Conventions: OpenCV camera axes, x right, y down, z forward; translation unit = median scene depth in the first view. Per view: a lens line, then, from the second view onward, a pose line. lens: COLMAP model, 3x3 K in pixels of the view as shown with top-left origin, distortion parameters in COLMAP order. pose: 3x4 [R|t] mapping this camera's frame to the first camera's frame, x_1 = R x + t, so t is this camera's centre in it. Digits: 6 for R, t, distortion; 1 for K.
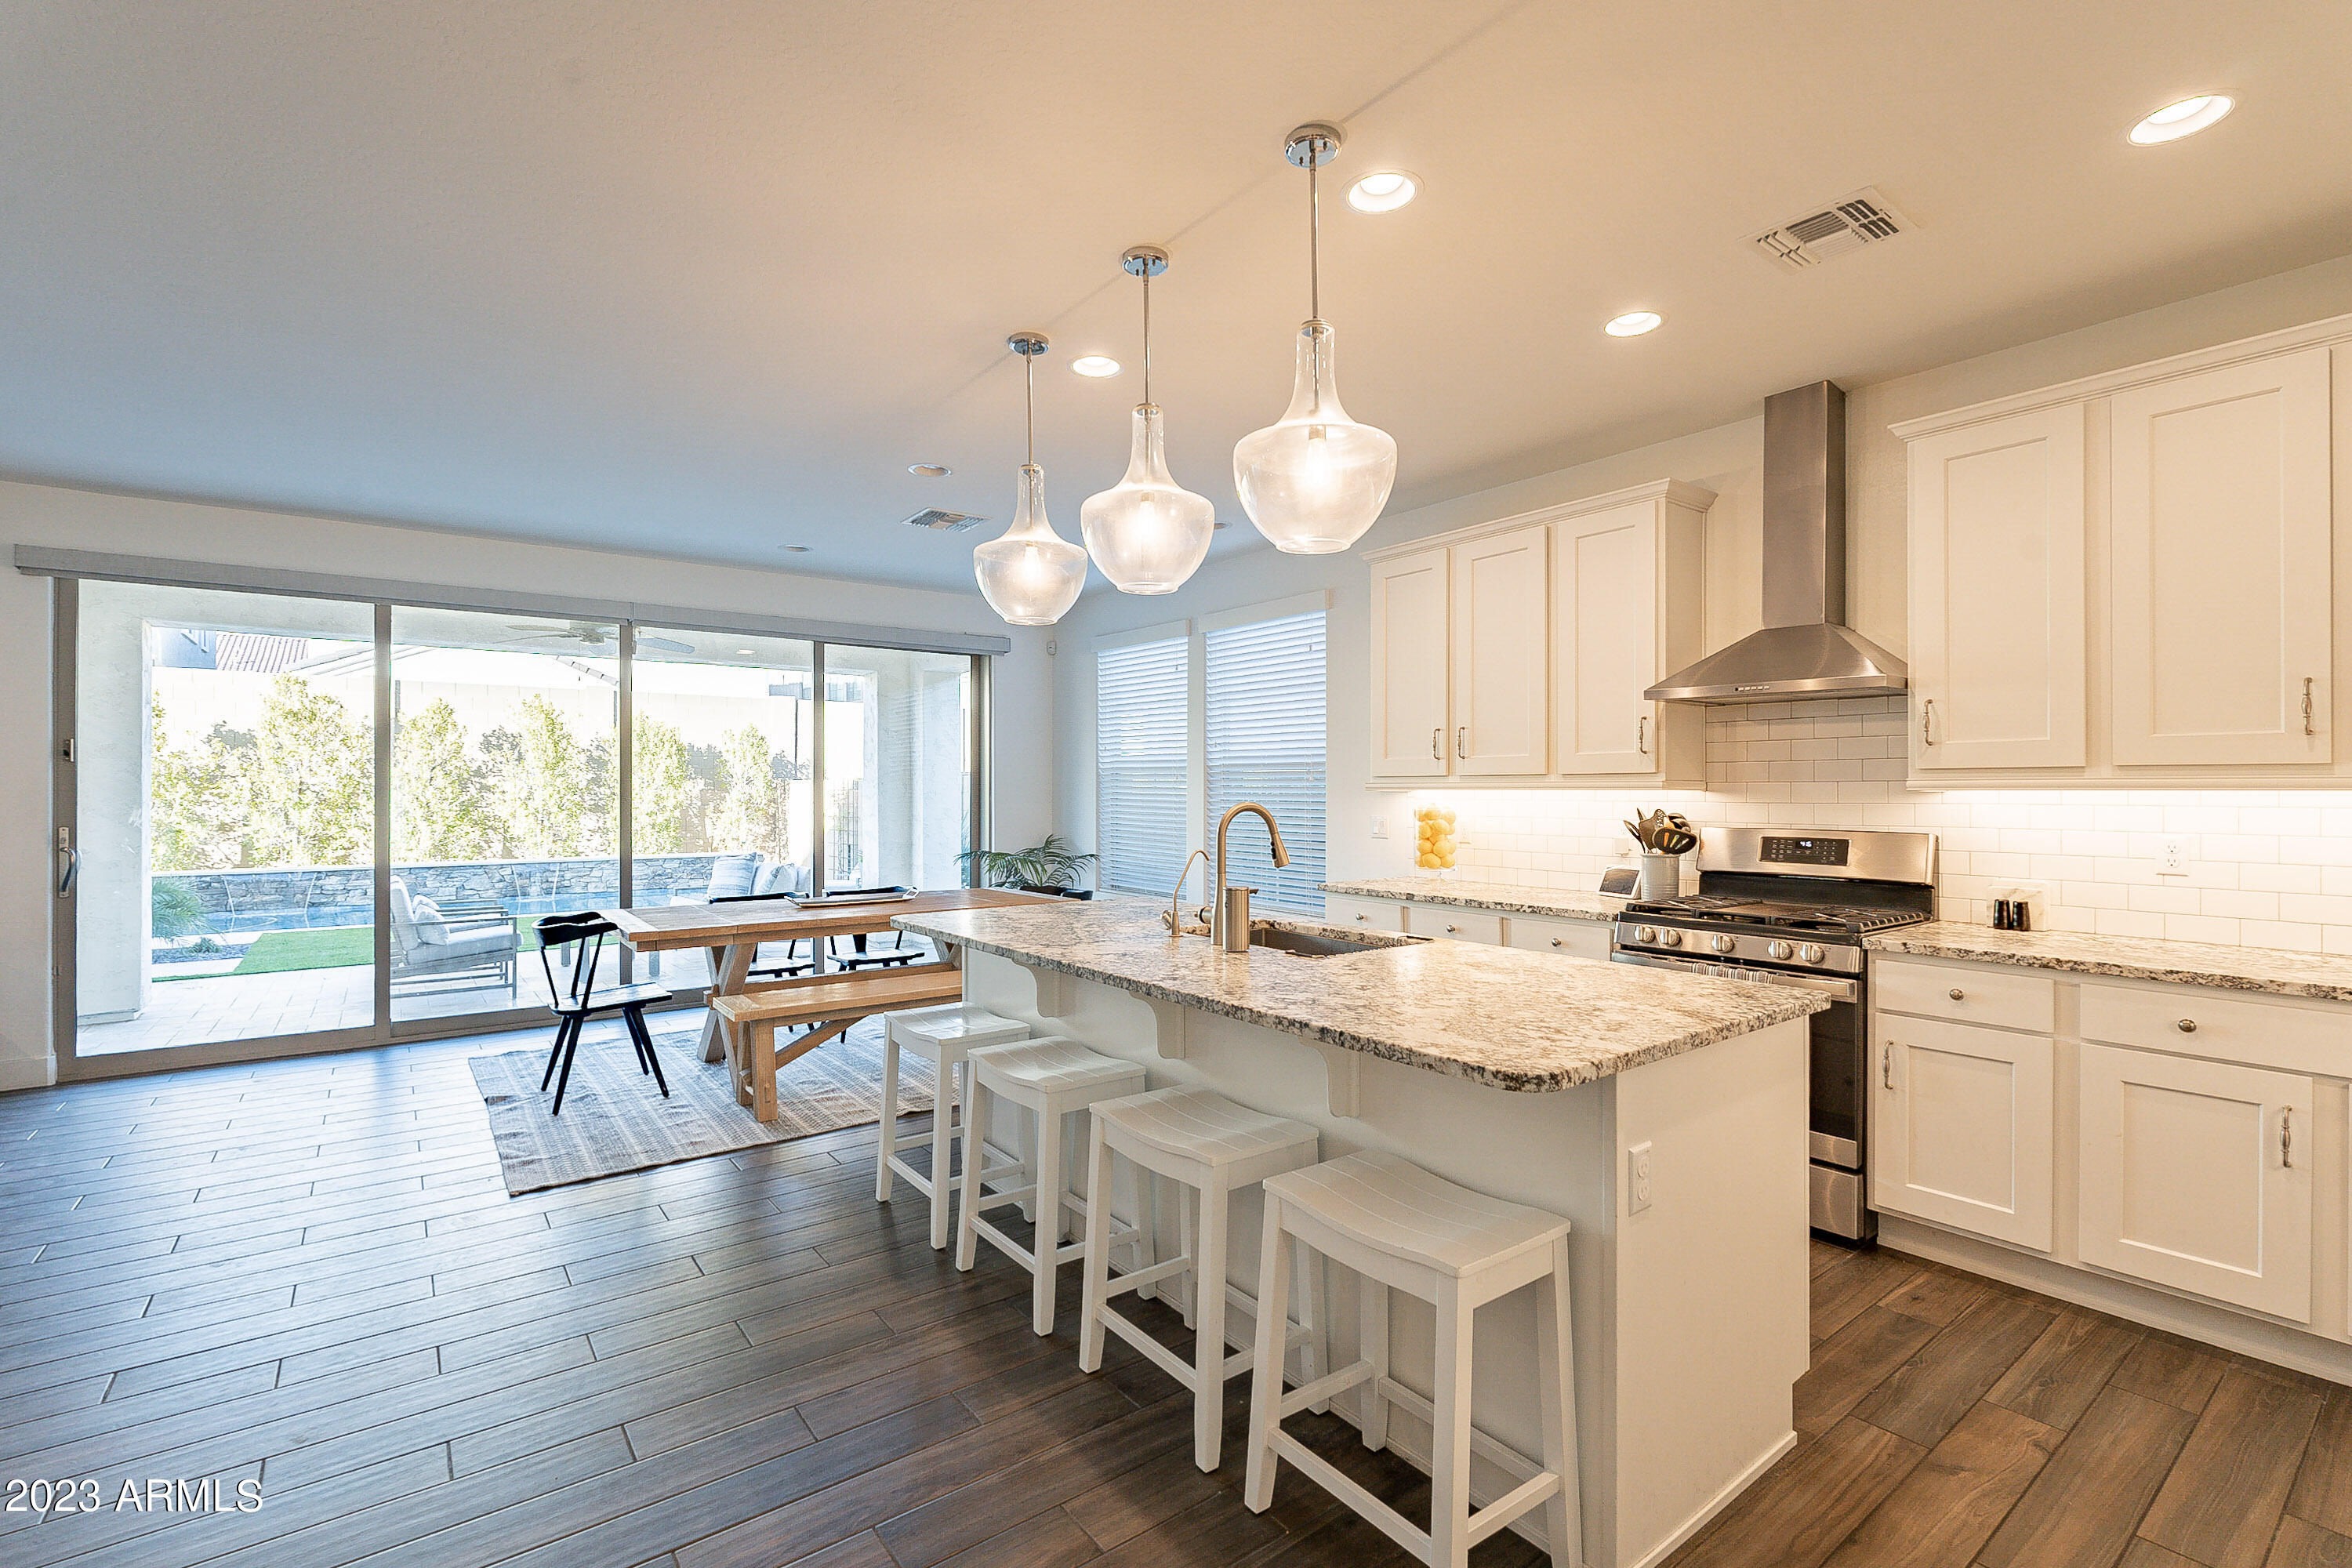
lens RADIAL K [[1072.8, 0, 1167.2], [0, 1072.8, 784.8], [0, 0, 1]] dist [-0.002154, -0.000196]
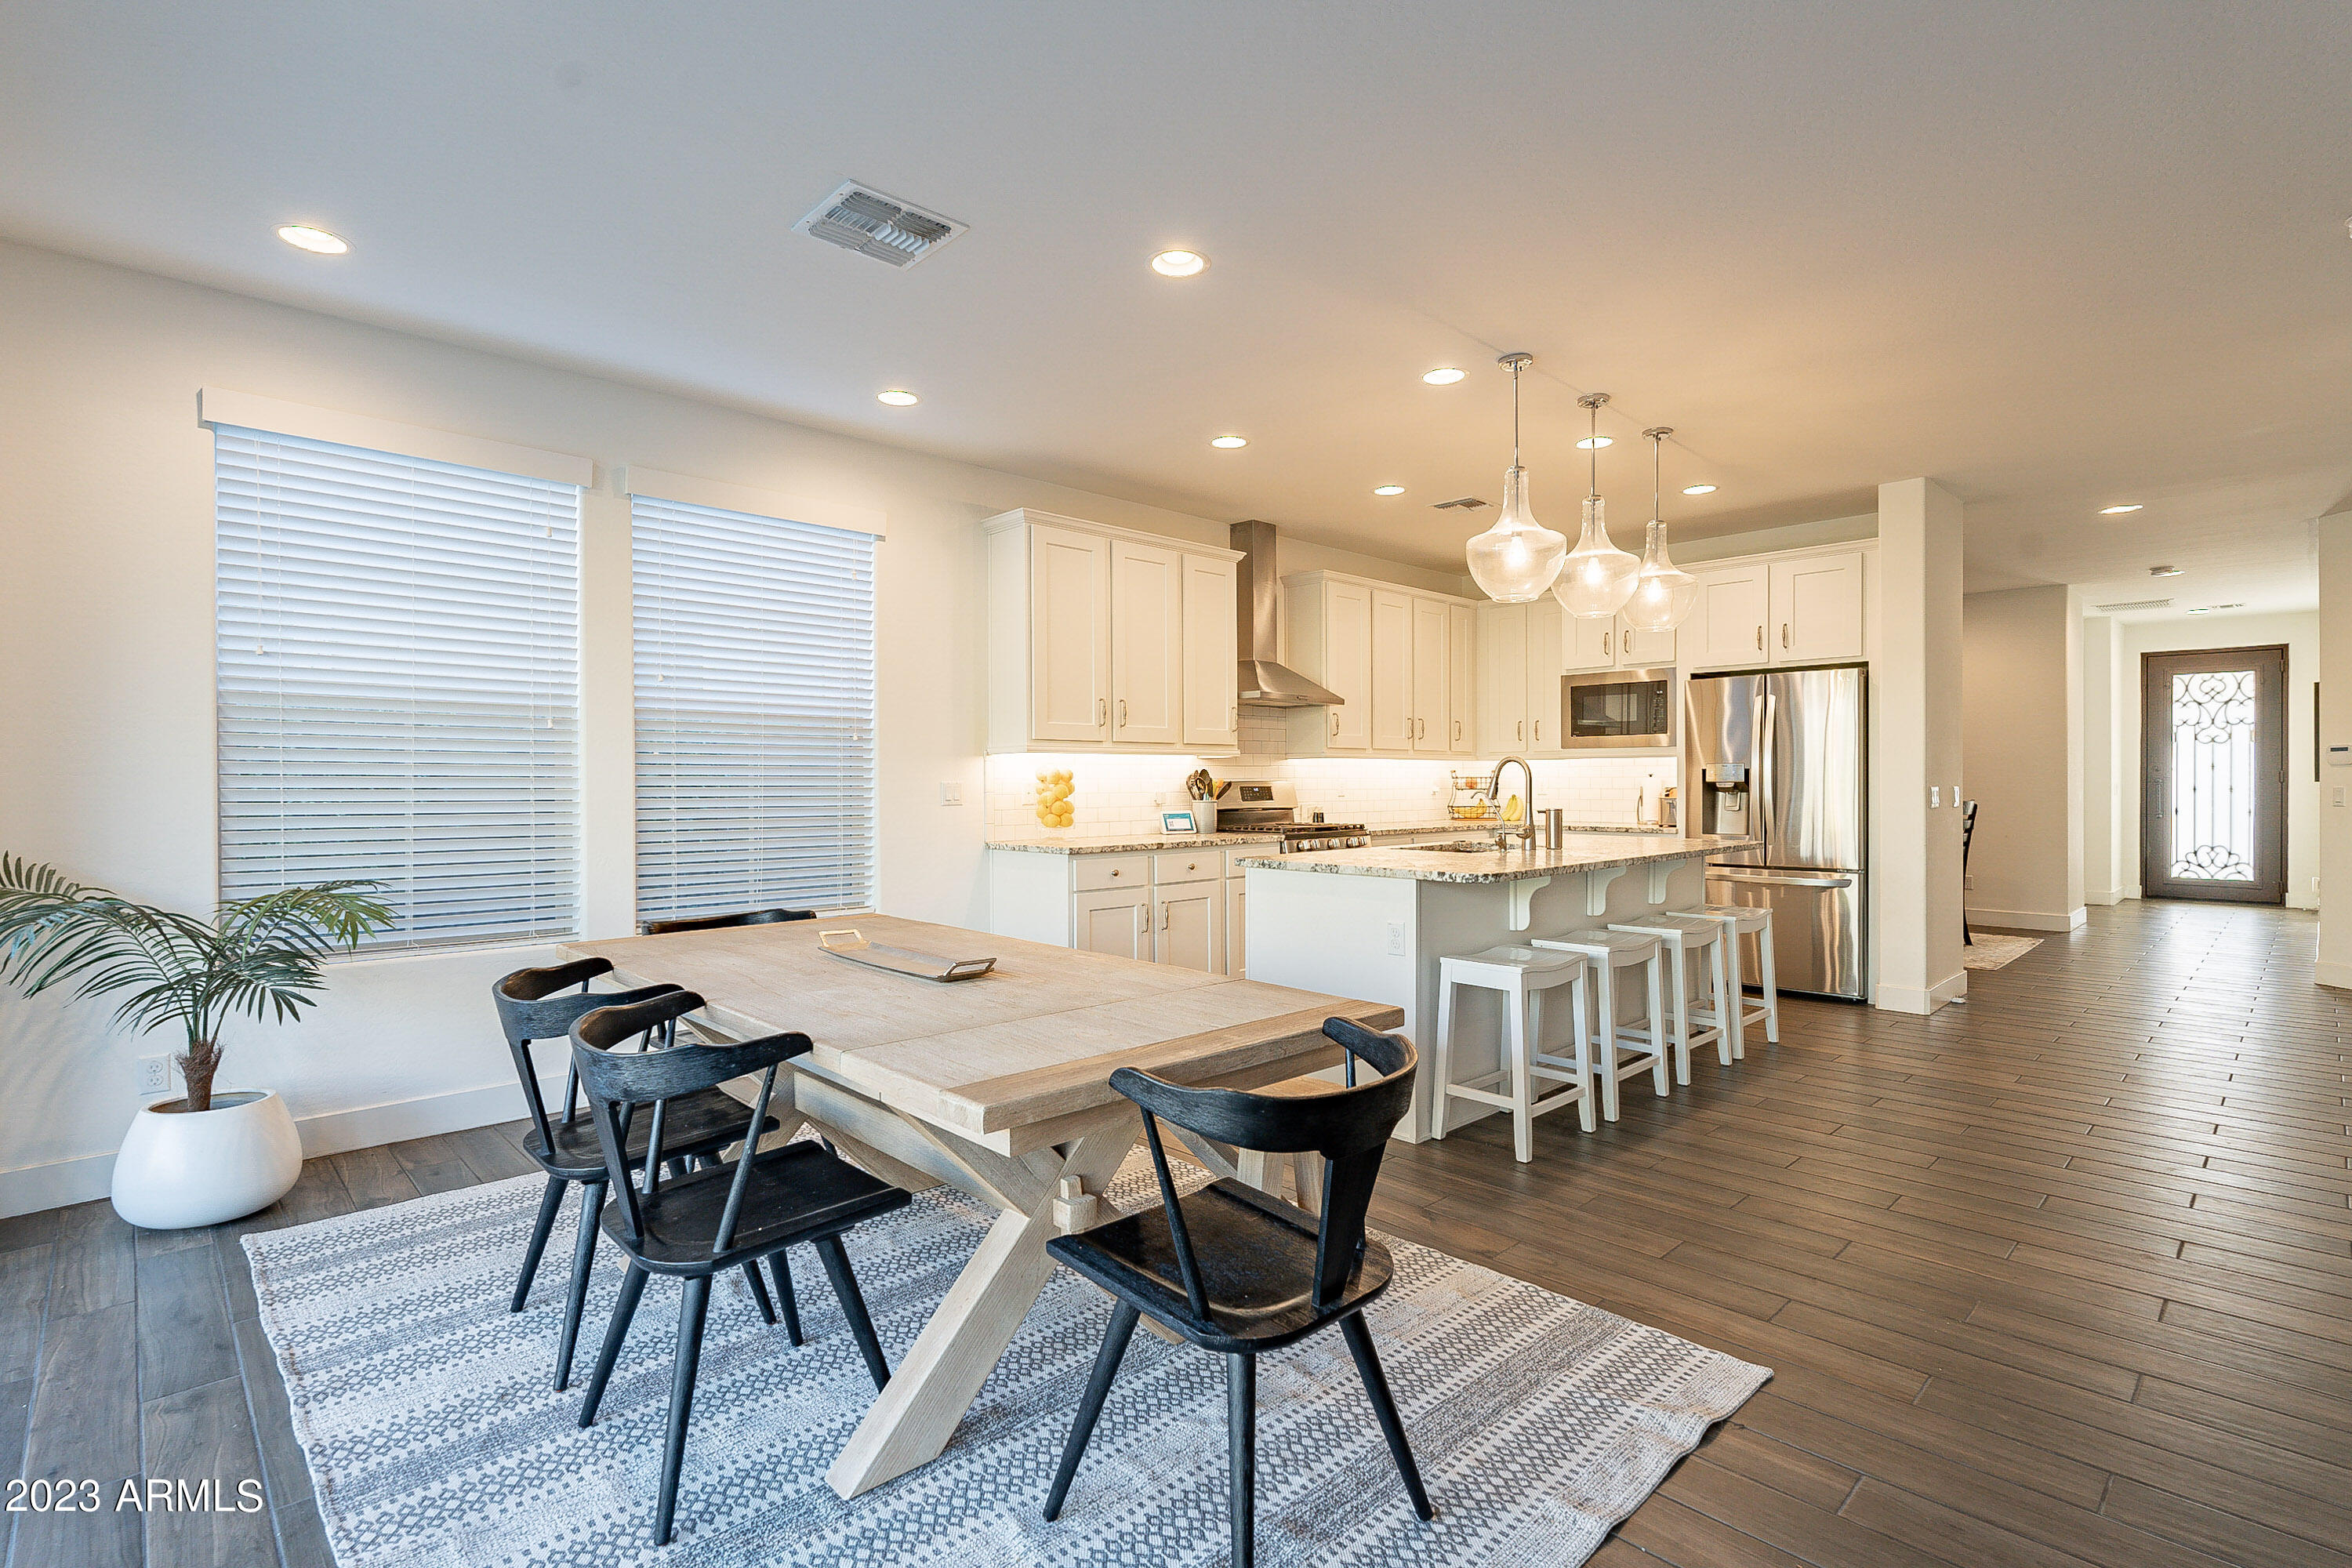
lens RADIAL K [[1093.5, 0, 1170.5], [0, 1093.5, 787.3], [0, 0, 1]] dist [-0.000461, -0.000438]
pose [[-0.113020, -0.007014, 0.993568, -1.151700], [0.002627, 0.999969, 0.007358, 0.038408], [-0.993589, 0.003442, -0.112998, 1.353251]]
